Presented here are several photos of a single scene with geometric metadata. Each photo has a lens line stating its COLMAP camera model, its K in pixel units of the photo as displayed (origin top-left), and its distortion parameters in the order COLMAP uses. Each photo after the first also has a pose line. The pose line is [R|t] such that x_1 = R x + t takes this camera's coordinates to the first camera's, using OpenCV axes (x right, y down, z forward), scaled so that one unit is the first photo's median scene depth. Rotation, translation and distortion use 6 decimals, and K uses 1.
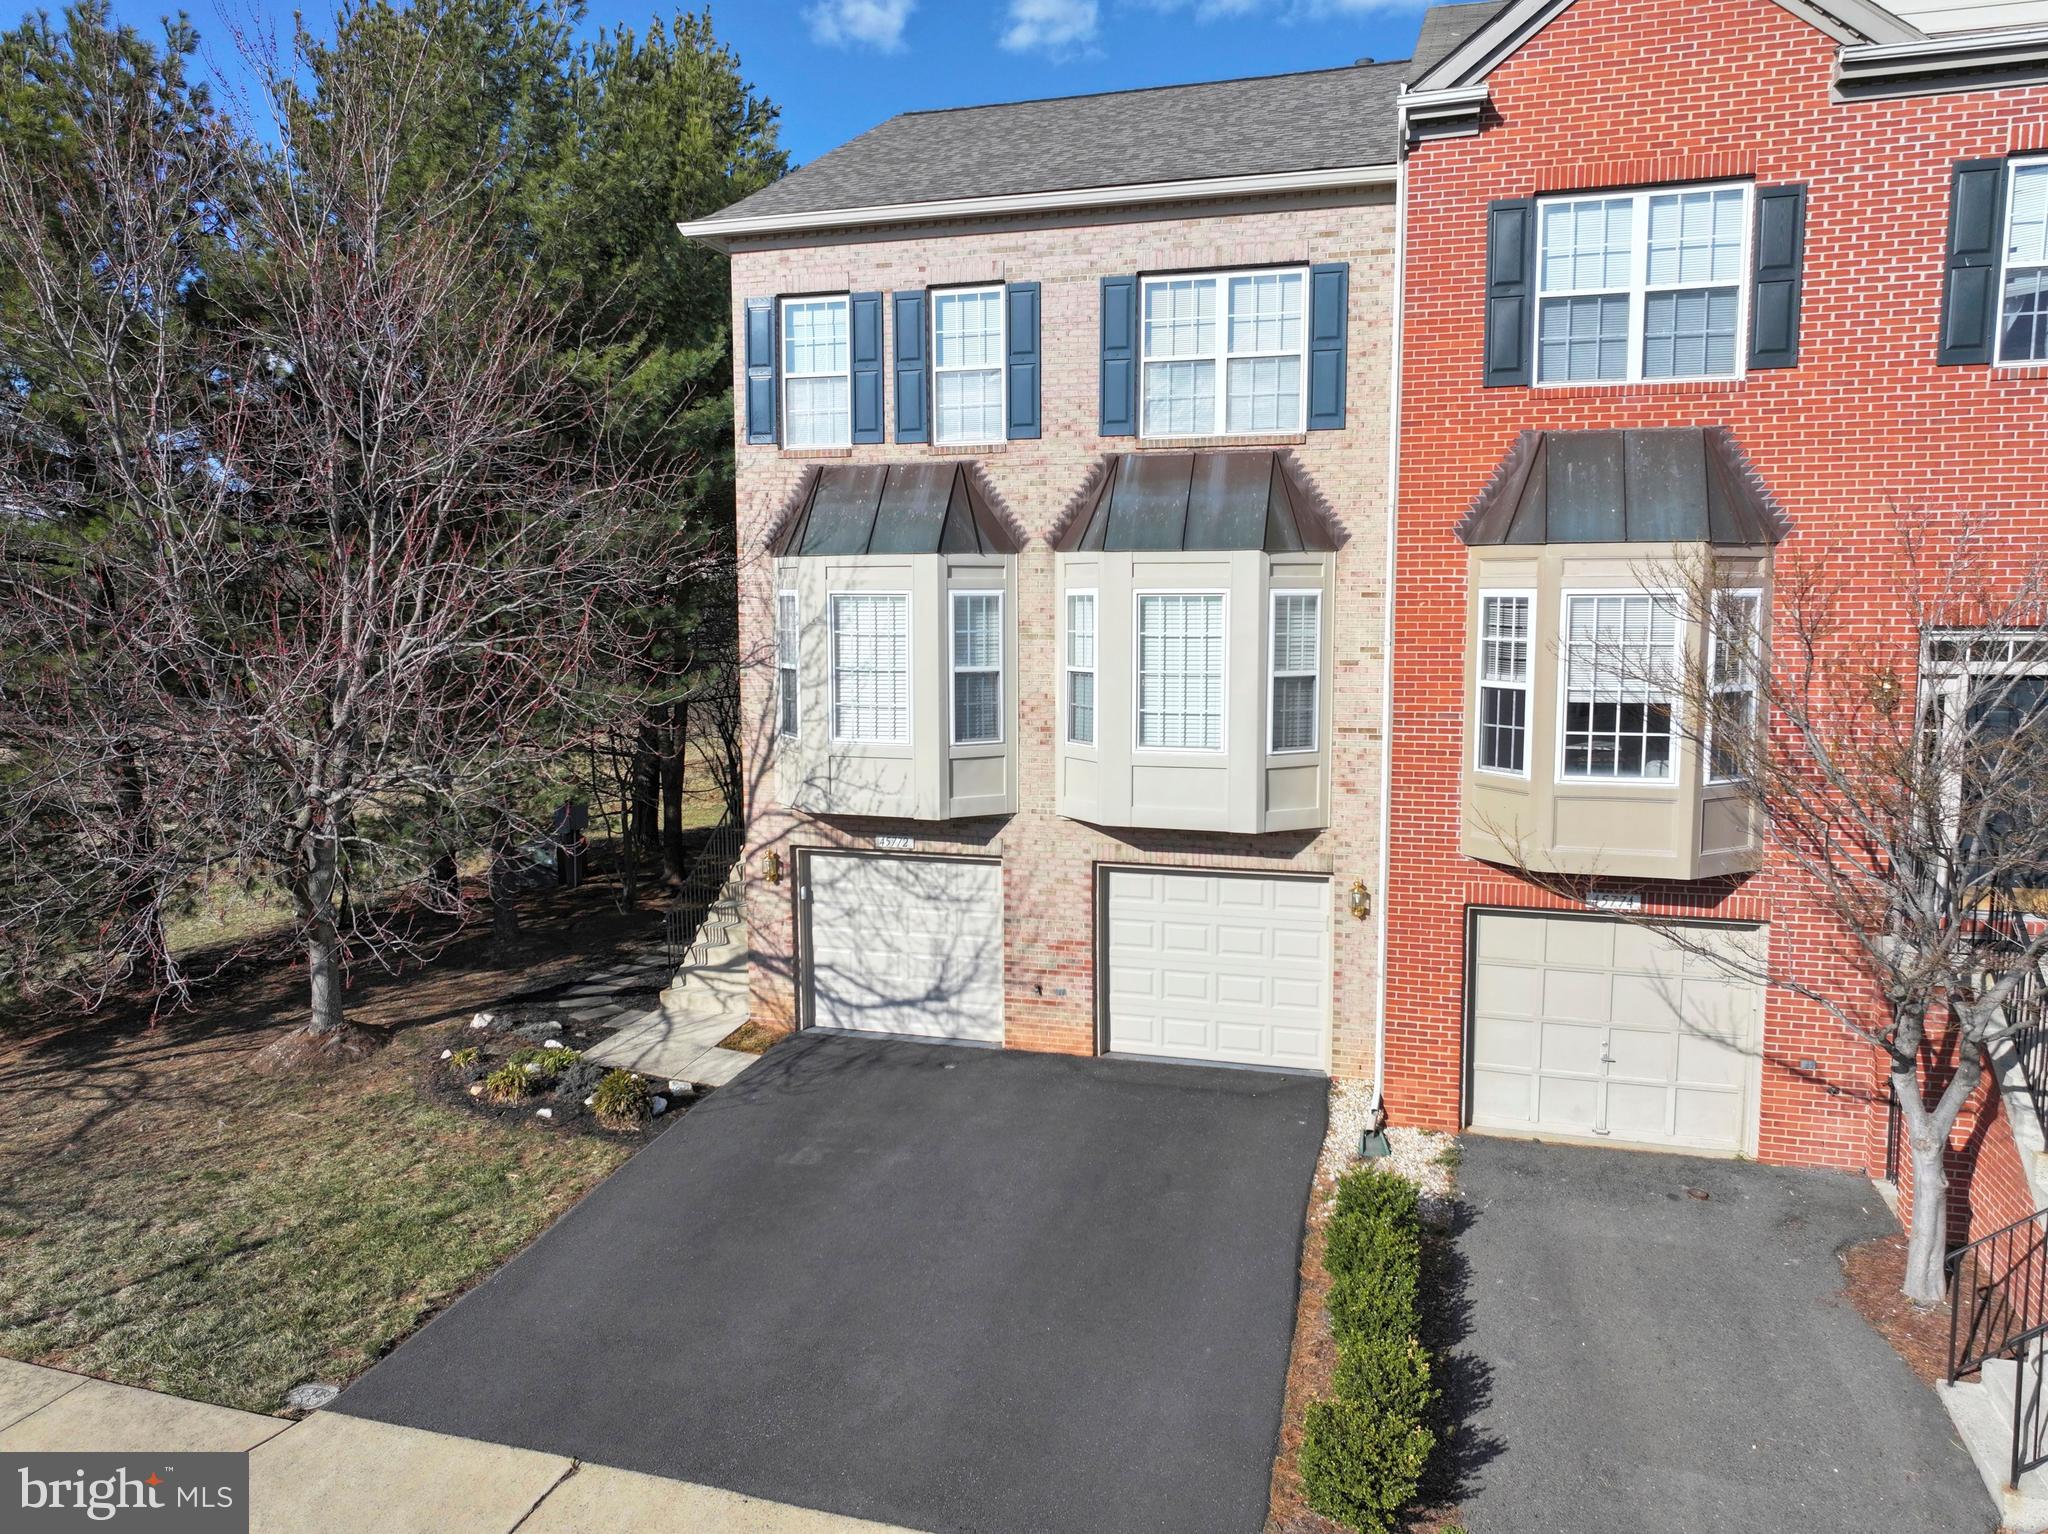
lens RADIAL K [[1439.6, 0, 1029.5], [0, 1439.6, 762.6], [0, 0, 1]] dist [-0.002974, 0.019454]
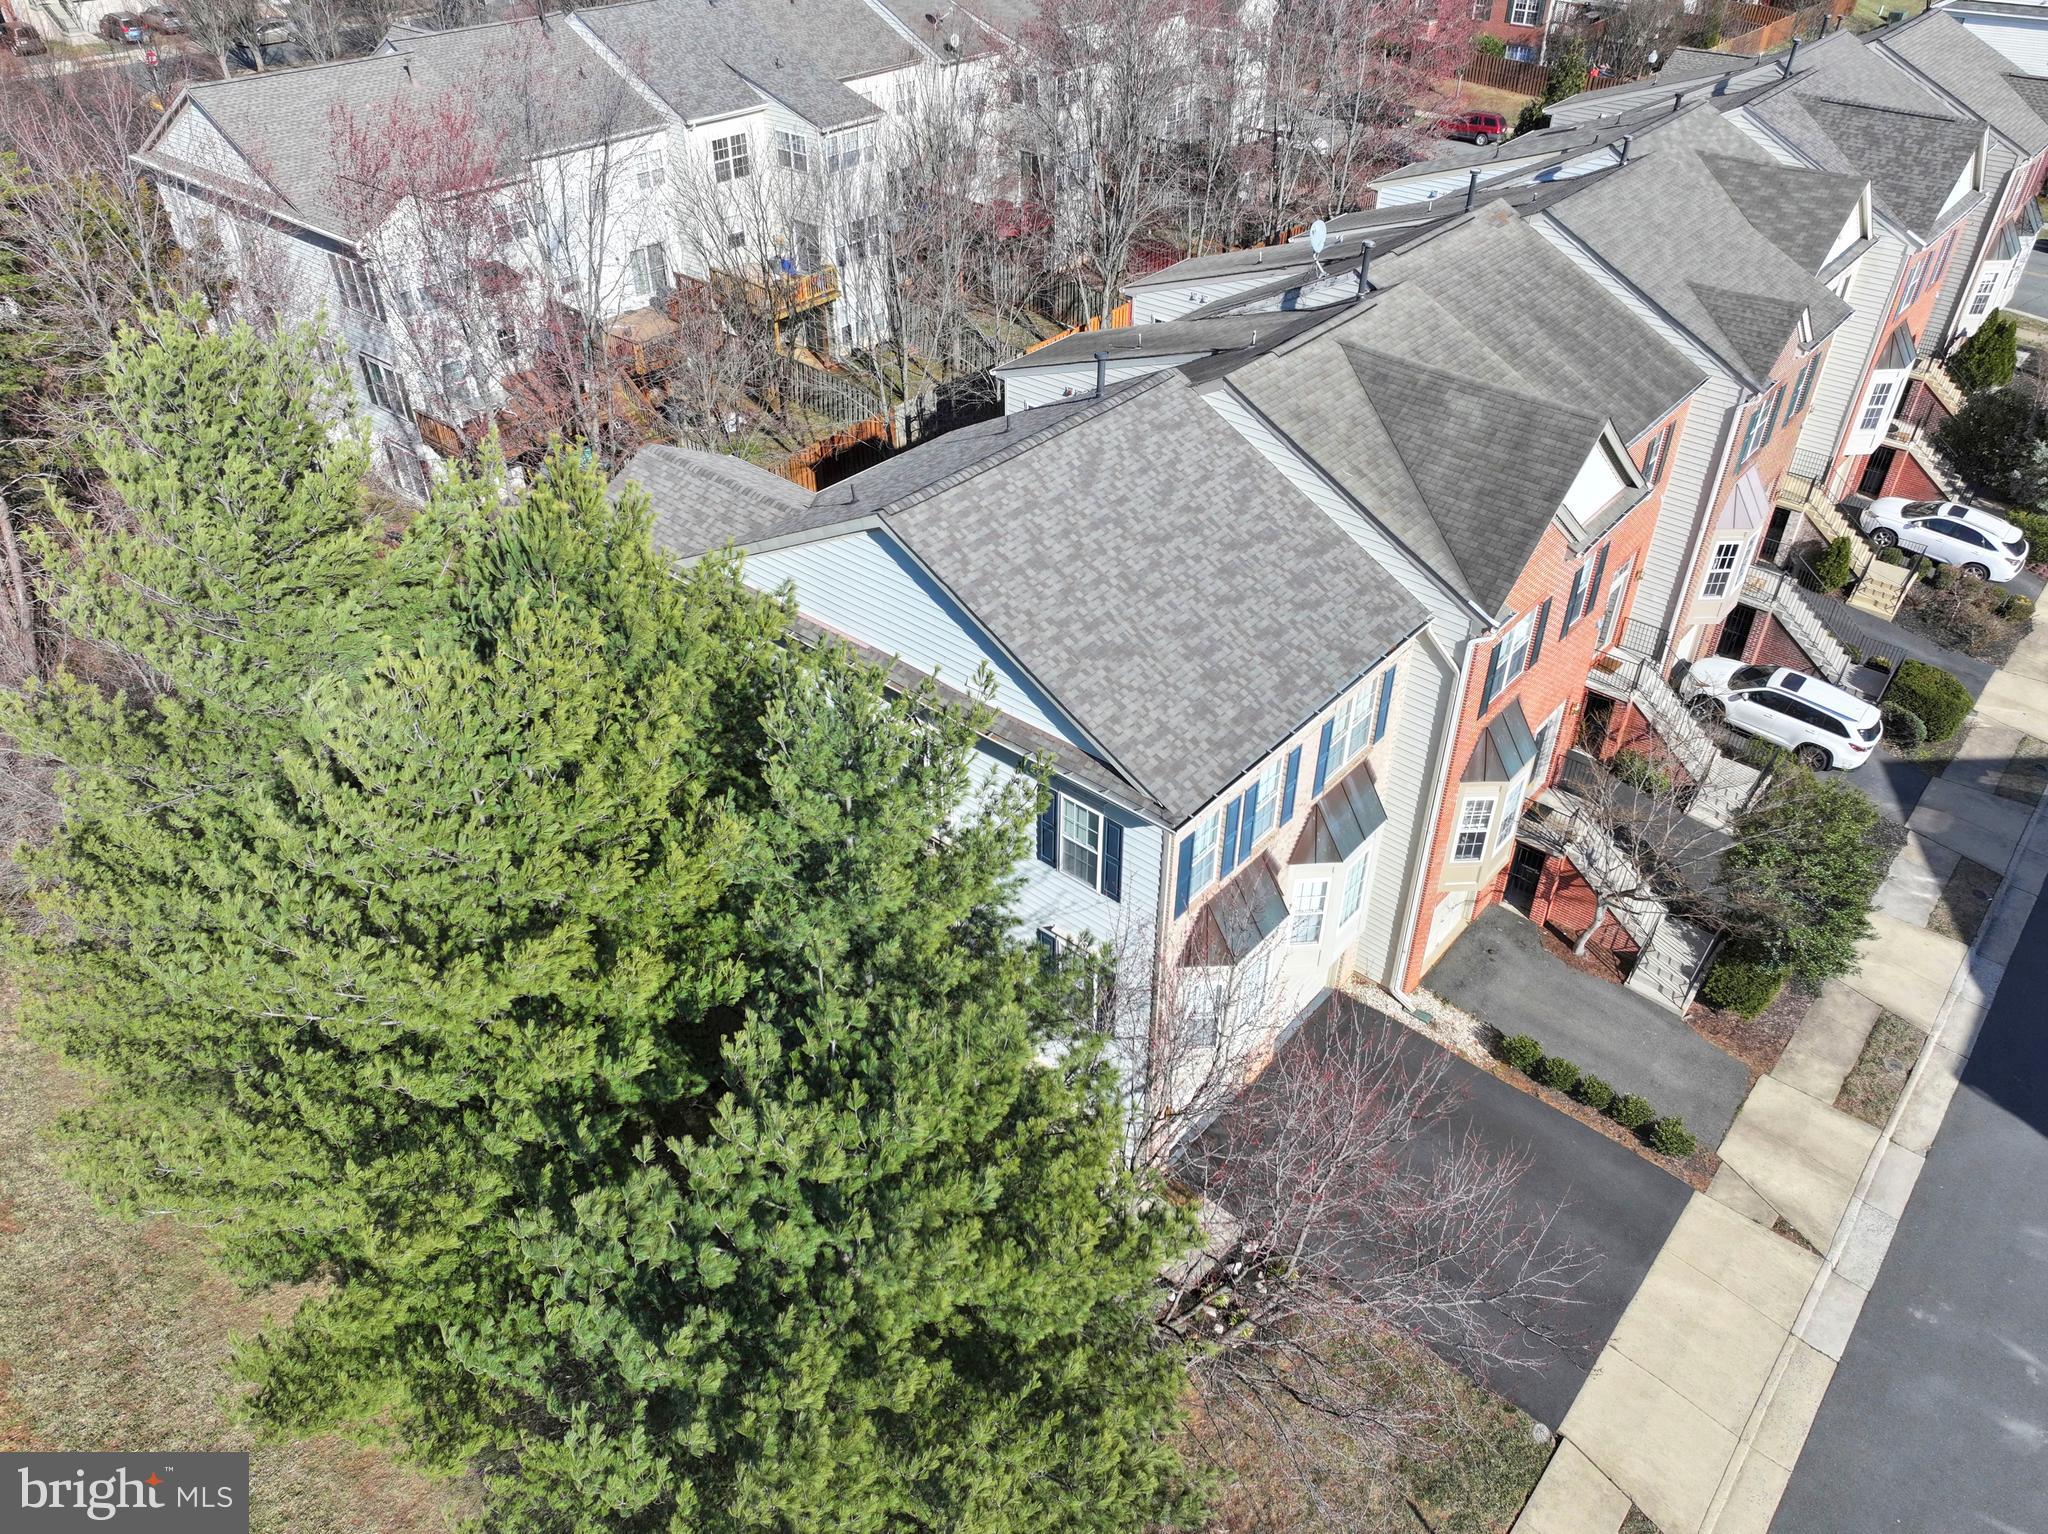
lens RADIAL K [[1444.2, 0, 1031.5], [0, 1444.2, 763.2], [0, 0, 1]] dist [-0.004023, 0.023968]
pose [[0.406428, -0.550027, 0.729580, -1.356787], [0.101537, 0.820748, 0.562195, -1.308605], [-0.908023, -0.154413, 0.389423, 0.688813]]
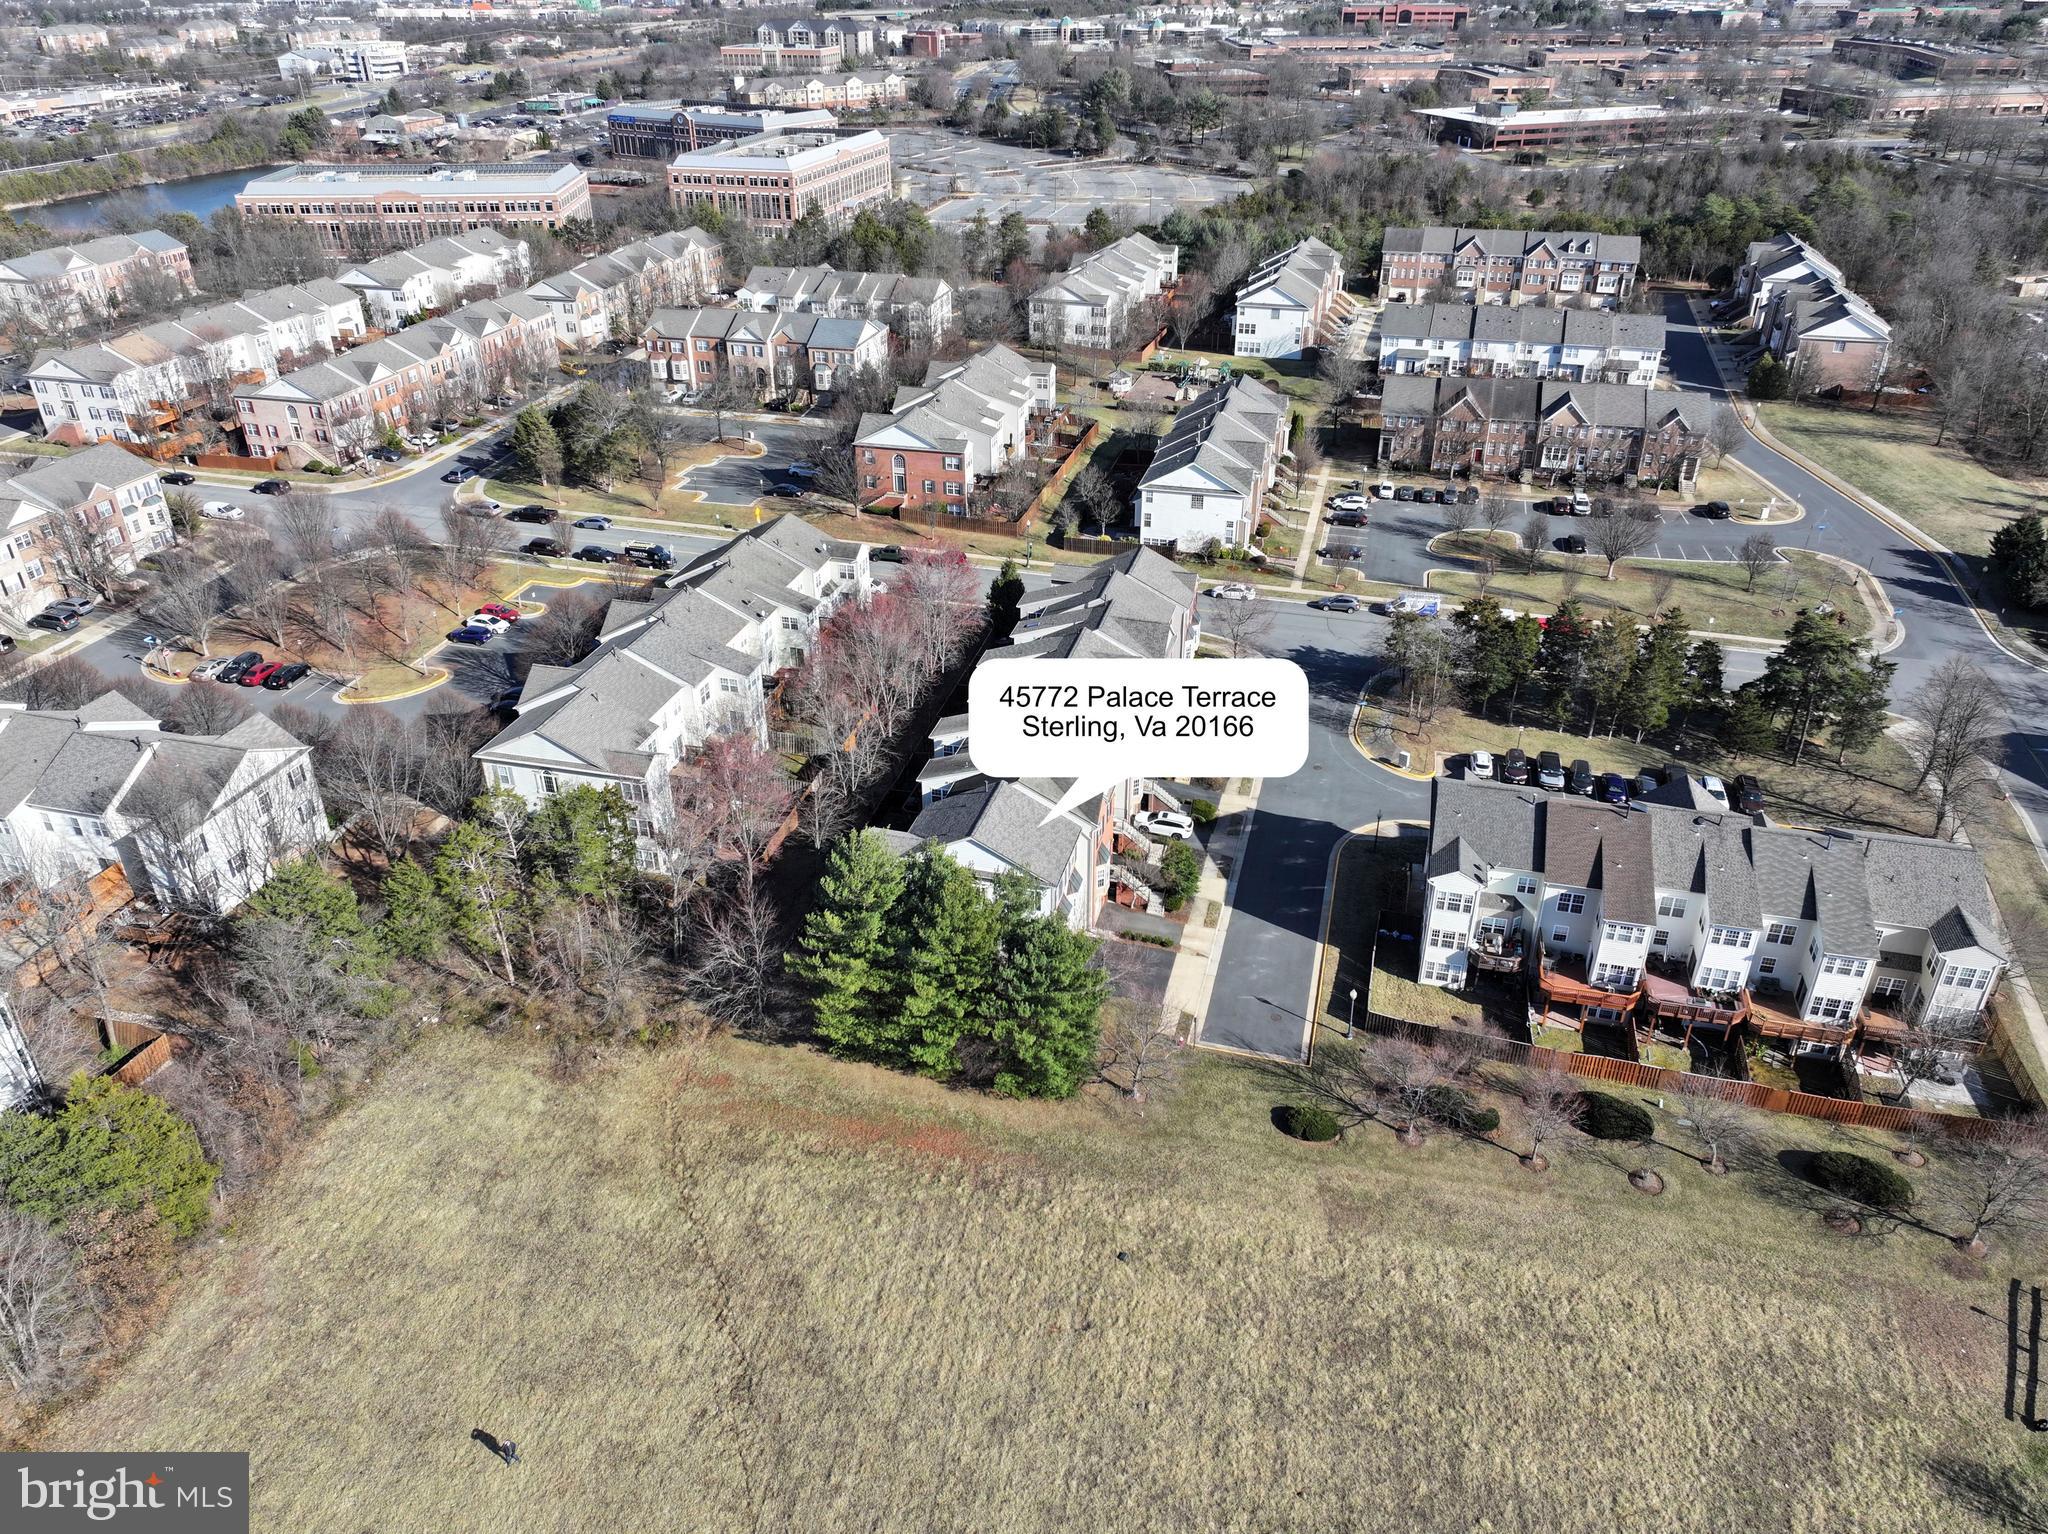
lens RADIAL K [[1435.3, 0, 1024.0], [0, 1435.3, 767.0], [0, 0, 1]] dist [-0.004258, 0.022471]
pose [[-0.025911, -0.500434, 0.865387, -5.854474], [0.112425, 0.858726, 0.499949, -4.318783], [-0.993322, 0.110246, 0.034011, 0.977150]]
